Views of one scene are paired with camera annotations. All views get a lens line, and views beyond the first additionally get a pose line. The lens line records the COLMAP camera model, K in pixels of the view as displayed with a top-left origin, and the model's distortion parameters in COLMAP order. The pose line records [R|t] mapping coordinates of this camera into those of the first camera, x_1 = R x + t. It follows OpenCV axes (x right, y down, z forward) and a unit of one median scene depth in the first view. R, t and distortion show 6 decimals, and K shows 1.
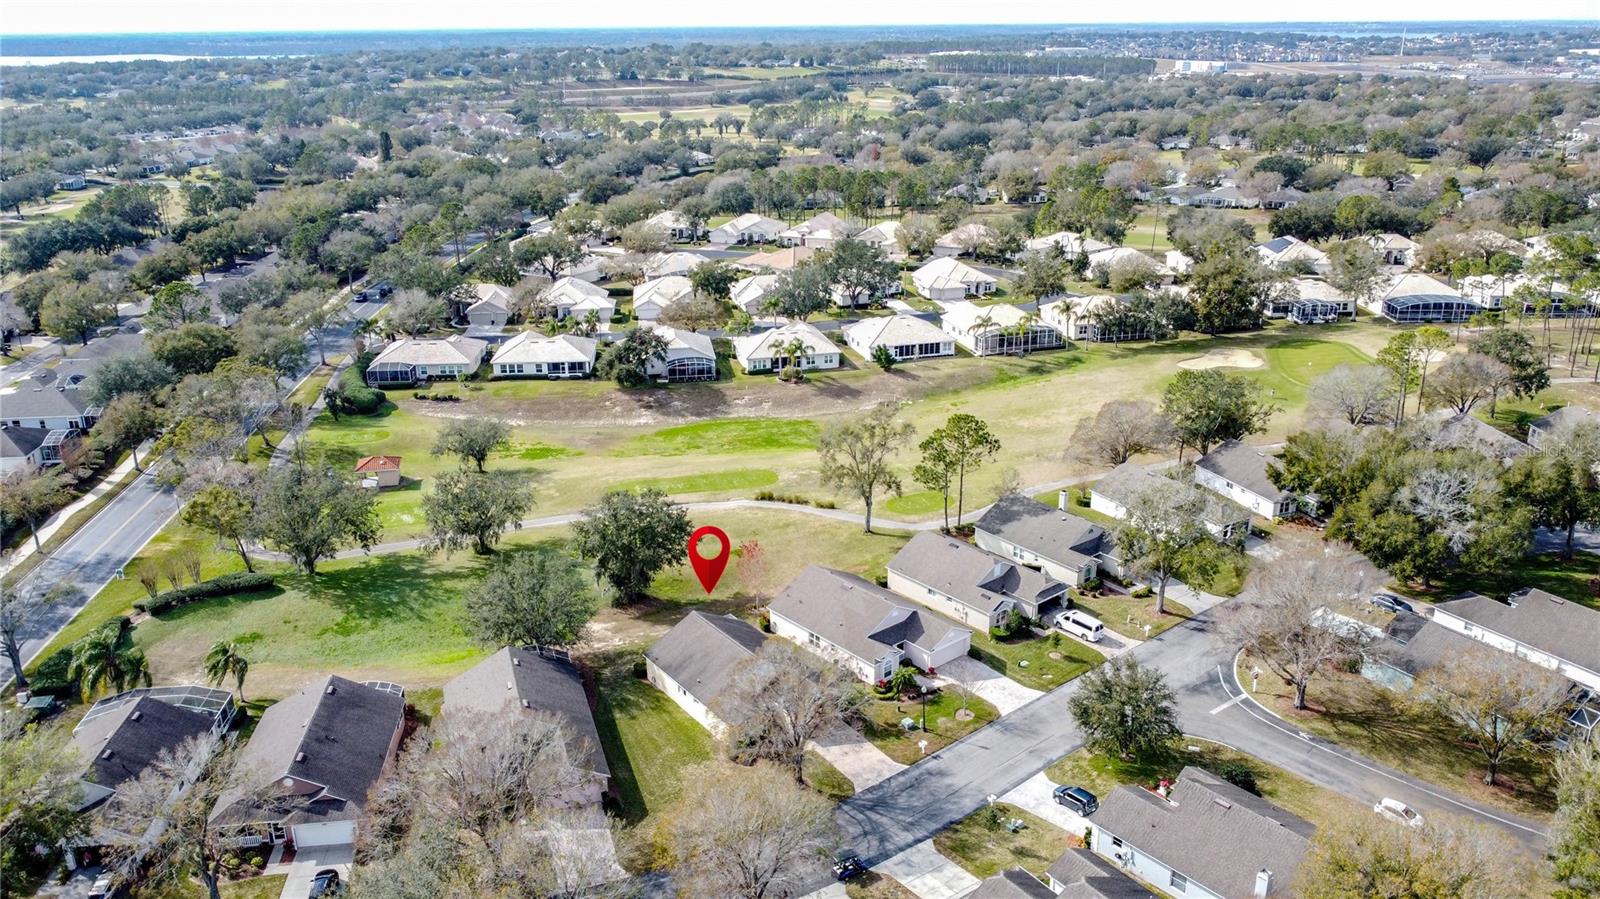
lens RADIAL K [[1204.4, 0, 804.8], [0, 1204.4, 447.5], [0, 0, 1]] dist [0.000484, -0.012601]
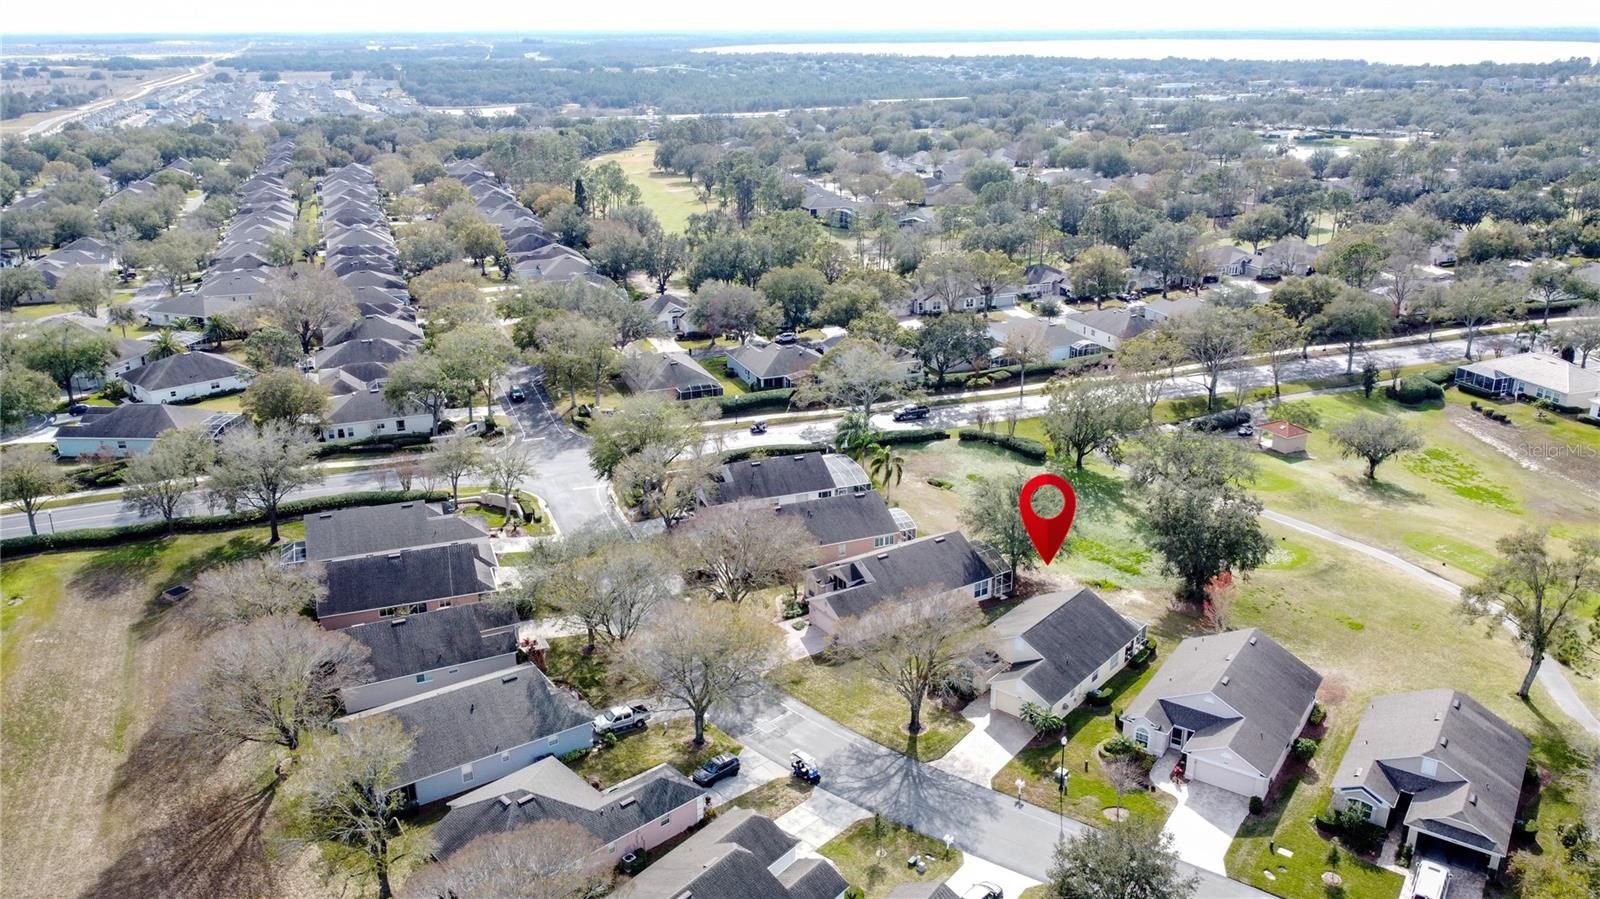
lens RADIAL K [[1204.4, 0, 804.8], [0, 1204.4, 450.0], [0, 0, 1]] dist [0.000484, -0.012601]
pose [[0.247980, 0.324590, -0.912769, 0.377196], [-0.314739, 0.918081, 0.240971, -0.069109], [0.916213, 0.227528, 0.329827, 0.239961]]
